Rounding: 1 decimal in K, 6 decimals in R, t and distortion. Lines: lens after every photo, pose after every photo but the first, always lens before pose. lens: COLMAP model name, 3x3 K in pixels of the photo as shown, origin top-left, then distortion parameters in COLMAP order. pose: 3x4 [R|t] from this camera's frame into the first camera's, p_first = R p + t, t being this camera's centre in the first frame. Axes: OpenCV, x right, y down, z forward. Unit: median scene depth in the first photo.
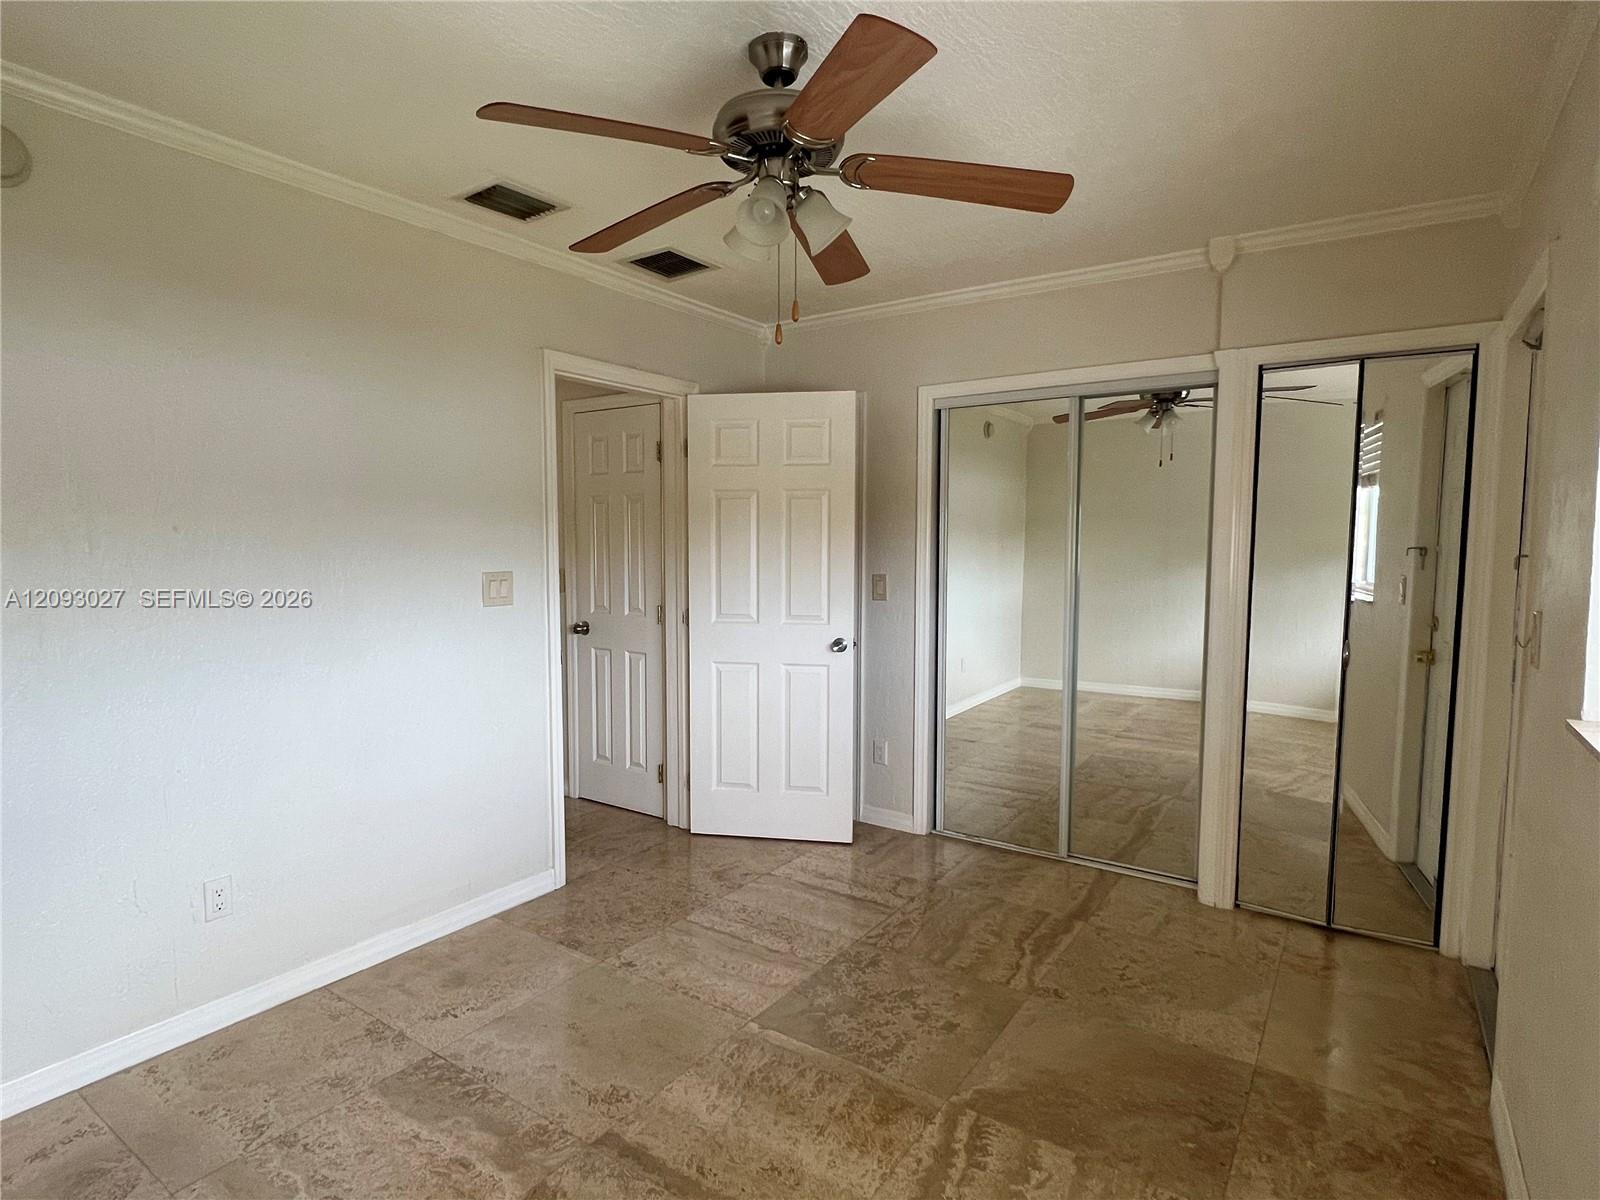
lens RADIAL K [[848.1, 0, 800.0], [0, 848.1, 600.0], [0, 0, 1]] dist [-0.005022, 0.002737]
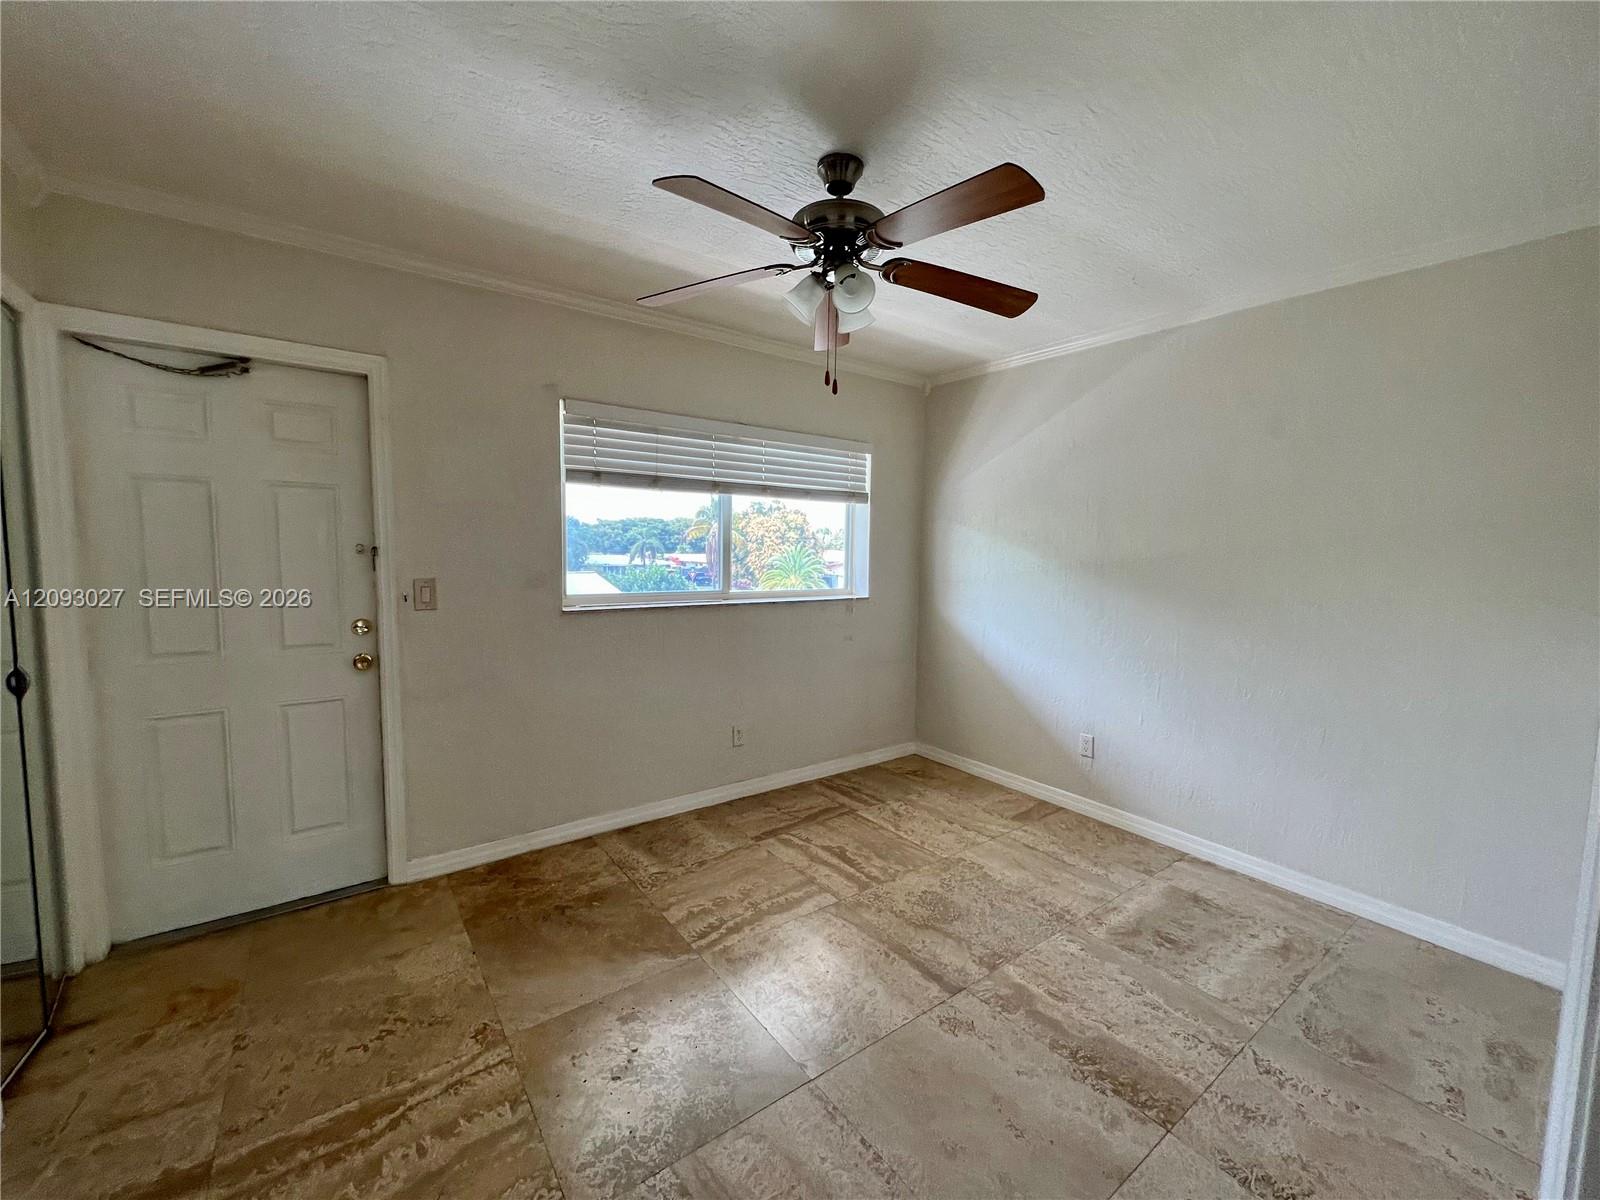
lens RADIAL K [[652.8, 0, 800.0], [0, 652.8, 600.0], [0, 0, 1]] dist [0.000274, 0.000202]
pose [[-0.942797, -0.044283, 0.330414, -0.274686], [0.006438, 0.988535, 0.150857, -0.119911], [-0.333307, 0.144355, -0.931702, 1.712018]]
